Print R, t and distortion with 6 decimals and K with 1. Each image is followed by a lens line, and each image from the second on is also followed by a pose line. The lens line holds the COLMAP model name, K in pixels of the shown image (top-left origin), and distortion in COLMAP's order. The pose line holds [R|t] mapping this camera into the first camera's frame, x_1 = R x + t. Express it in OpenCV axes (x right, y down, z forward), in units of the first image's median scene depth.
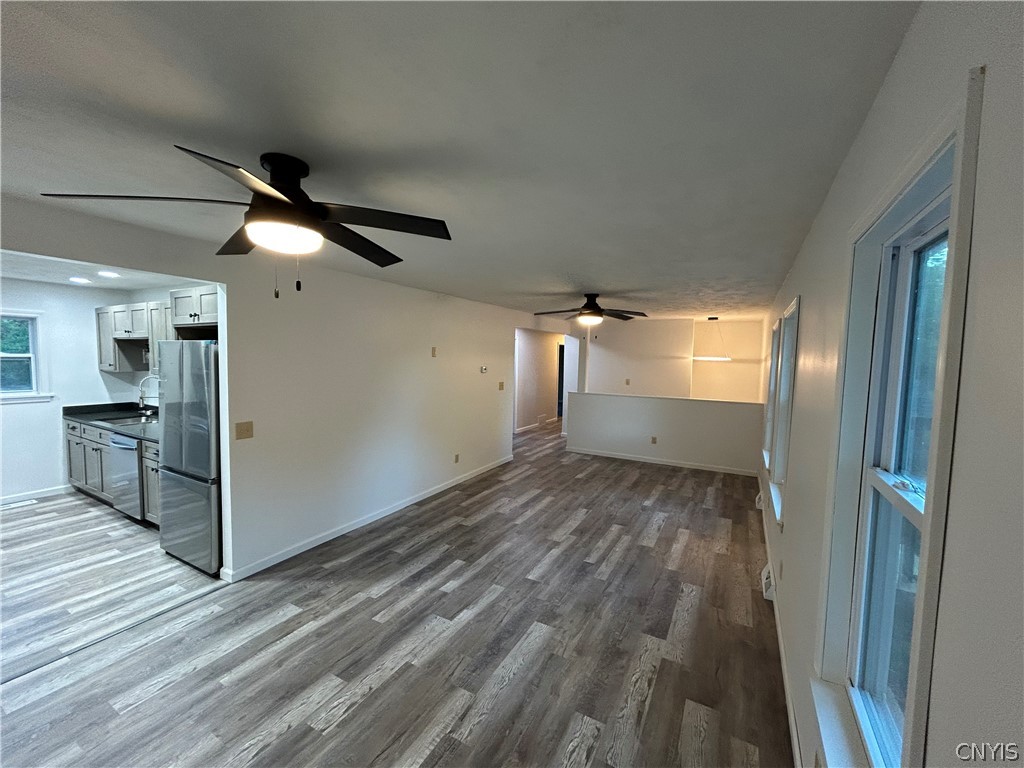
lens RADIAL K [[410.3, 0, 512.0], [0, 410.3, 384.0], [0, 0, 1]] dist [0.001247, 0.000187]
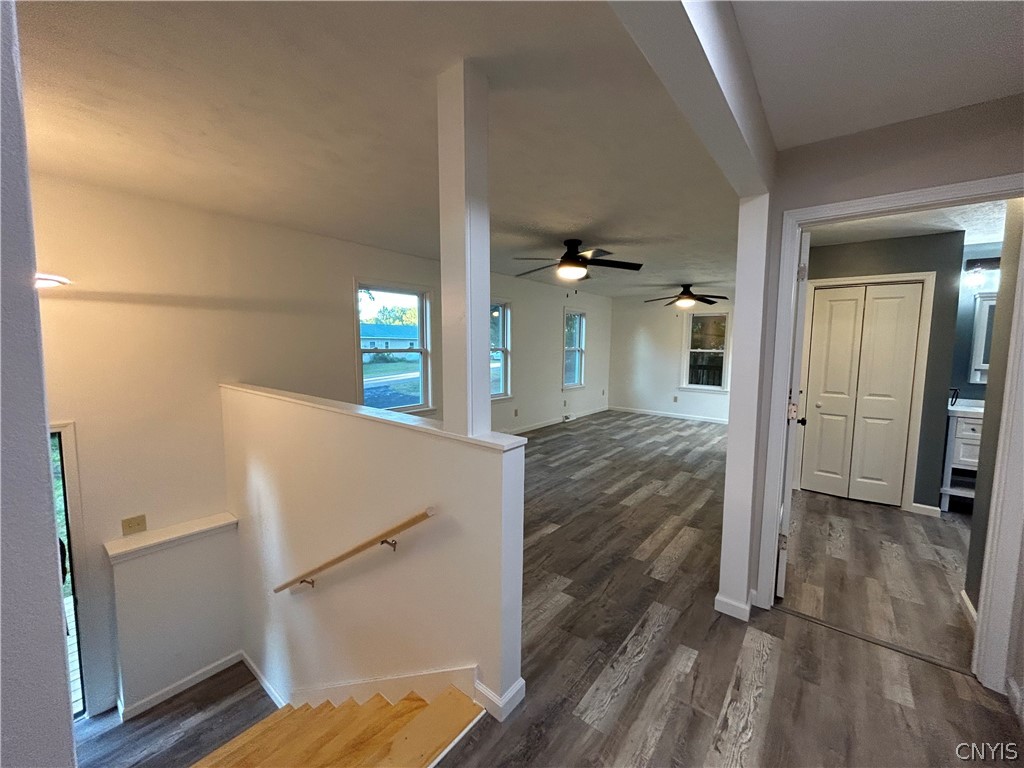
lens RADIAL K [[410.3, 0, 512.0], [0, 410.3, 384.0], [0, 0, 1]] dist [0.001247, 0.000187]
pose [[-0.987004, -0.047727, 0.153443, 0.242900], [-0.021626, 0.985640, 0.167471, -0.096892], [-0.159232, 0.161977, -0.973863, 2.599520]]
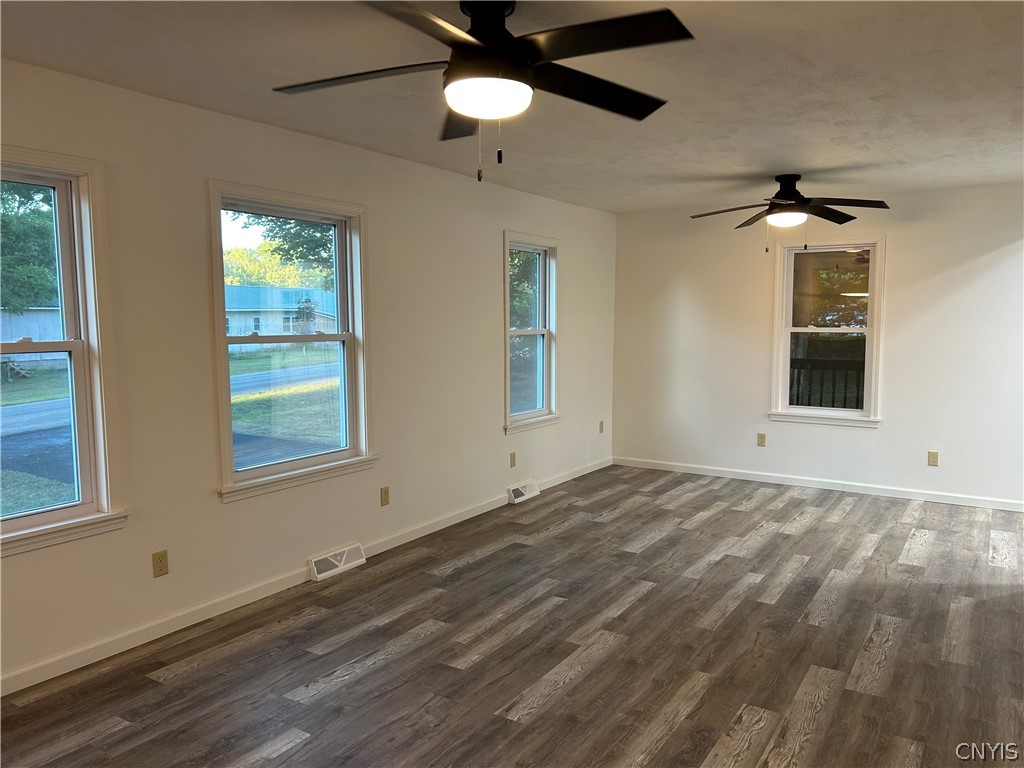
lens RADIAL K [[770.5, 0, 512.0], [0, 770.5, 384.0], [0, 0, 1]] dist [0.025039, -0.006435]
pose [[-0.998234, -0.023332, 0.054639, 0.203481], [-0.014622, 0.987855, 0.154691, -0.072968], [-0.057585, 0.153619, -0.986451, 2.117962]]
